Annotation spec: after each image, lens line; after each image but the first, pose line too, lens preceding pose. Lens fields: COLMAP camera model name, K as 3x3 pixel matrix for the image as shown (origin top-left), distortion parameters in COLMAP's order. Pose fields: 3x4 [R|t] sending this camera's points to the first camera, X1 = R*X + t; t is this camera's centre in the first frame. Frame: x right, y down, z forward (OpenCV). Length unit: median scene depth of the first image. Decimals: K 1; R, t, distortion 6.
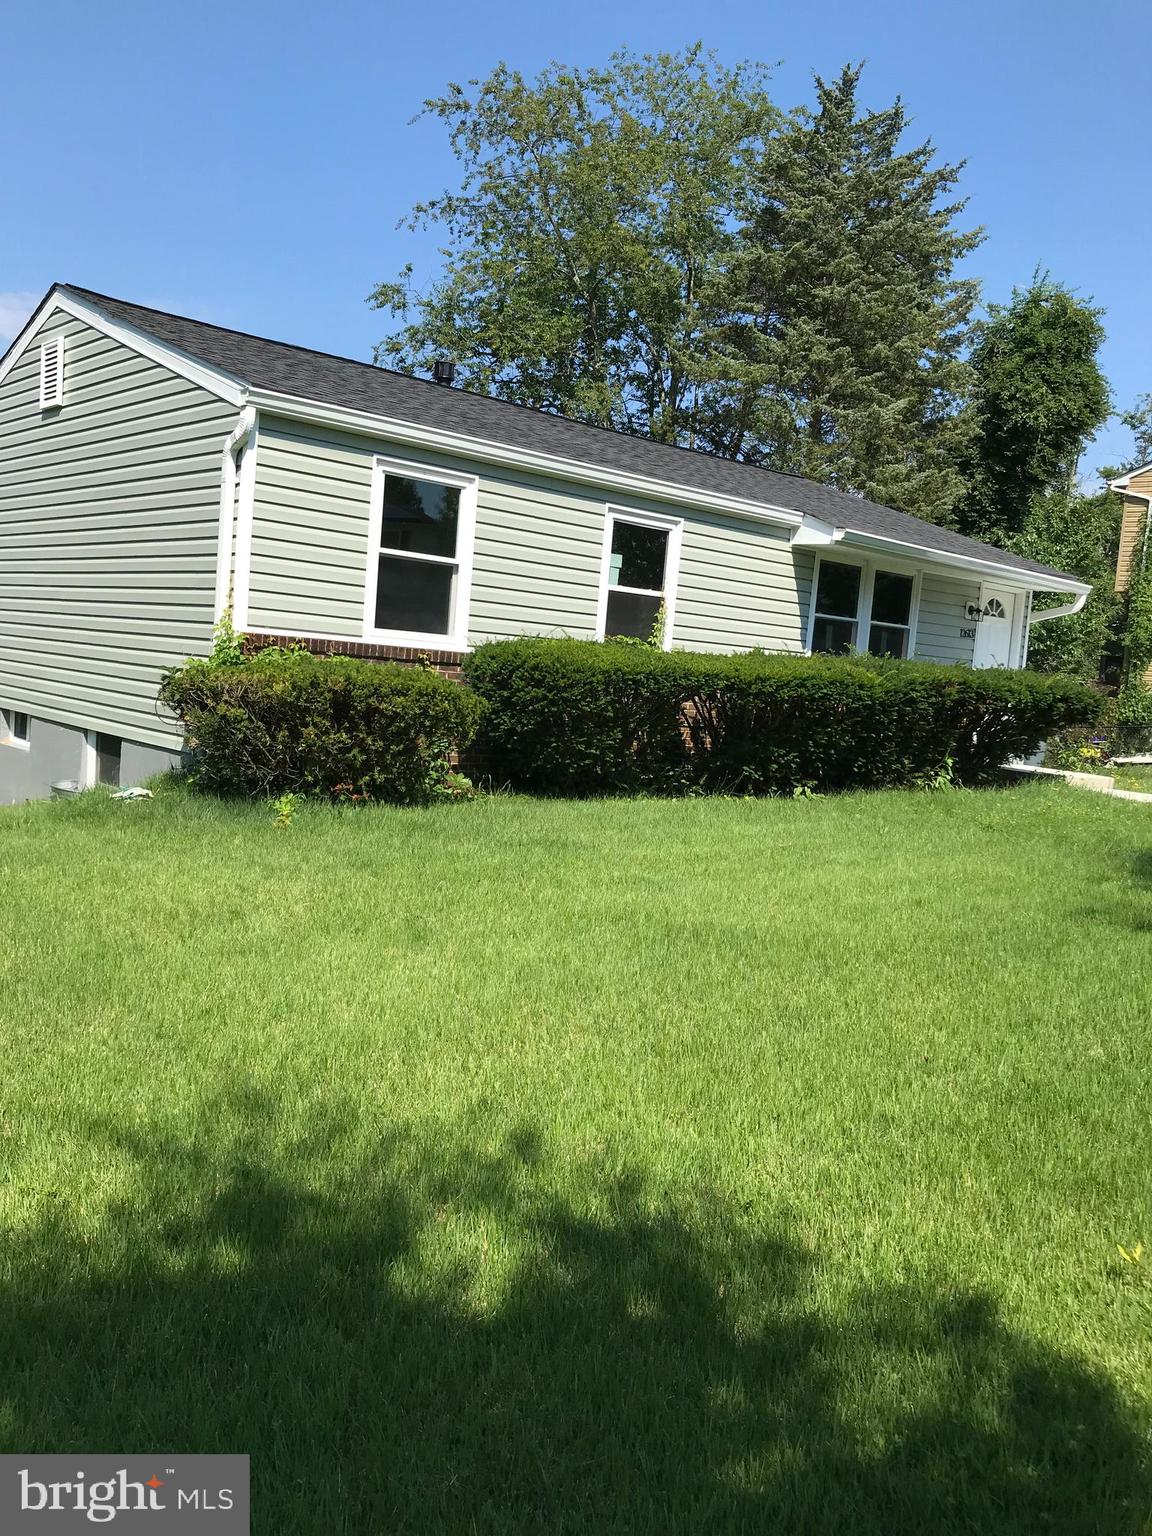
lens RADIAL K [[1198.4, 0, 582.9], [0, 1198.4, 788.8], [0, 0, 1]] dist [0.044310, -0.070400]
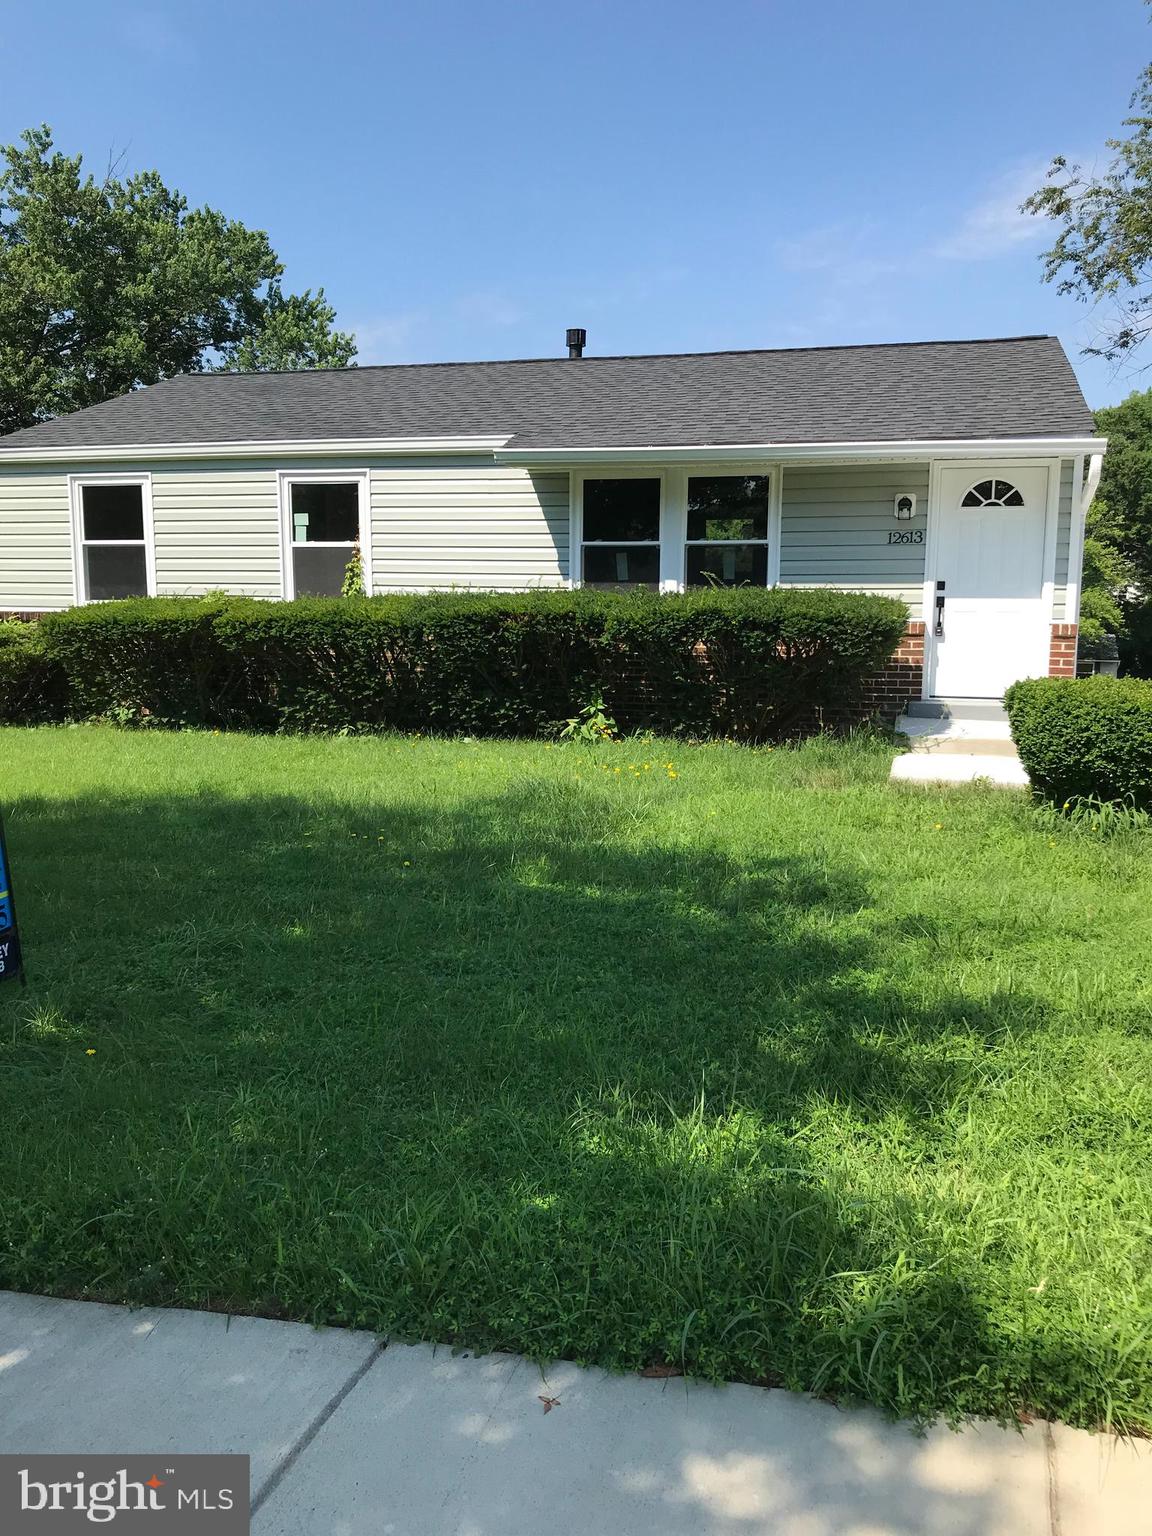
lens RADIAL K [[1198.4, 0, 582.9], [0, 1198.4, 788.8], [0, 0, 1]] dist [0.044310, -0.070400]
pose [[0.540526, 0.021476, -0.841053, 1.056302], [-0.067508, 0.997558, -0.017914, 0.055119], [0.838614, 0.066461, 0.540656, 0.615106]]
